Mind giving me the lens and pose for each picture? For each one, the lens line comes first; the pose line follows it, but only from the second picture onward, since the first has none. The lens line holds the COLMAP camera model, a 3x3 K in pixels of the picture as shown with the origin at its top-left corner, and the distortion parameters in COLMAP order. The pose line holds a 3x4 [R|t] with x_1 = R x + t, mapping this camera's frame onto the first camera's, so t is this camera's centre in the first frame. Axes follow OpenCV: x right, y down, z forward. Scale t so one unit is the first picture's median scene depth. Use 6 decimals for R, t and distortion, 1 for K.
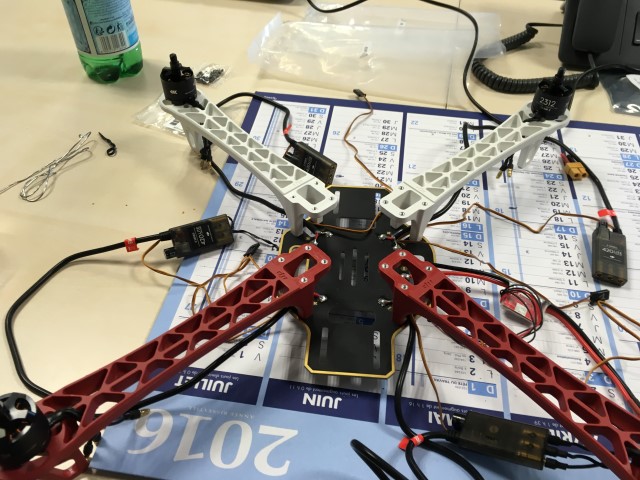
lens RADIAL K [[564.8, 0, 317.8], [0, 564.8, 241.6], [0, 0, 1]] dist [0.034993, -0.084159]
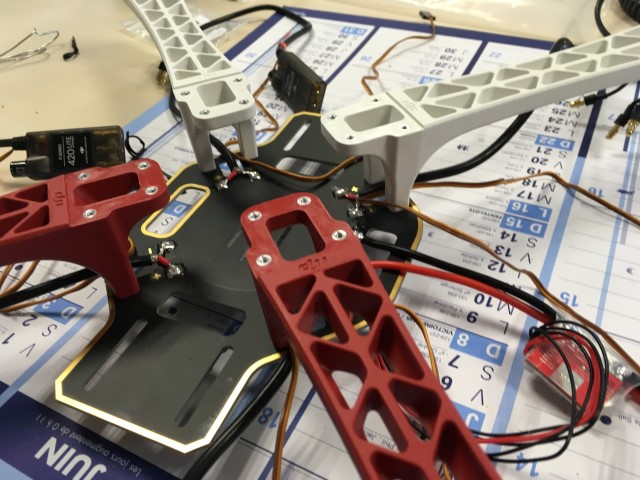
lens RADIAL K [[564.8, 0, 321.8], [0, 564.8, 238.4], [0, 0, 1]] dist [0.034993, -0.084159]
pose [[0.943162, 0.165080, -0.288434, 0.253769], [-0.182951, 0.982465, -0.035943, 0.055724], [0.277443, 0.086669, 0.956825, 0.457601]]
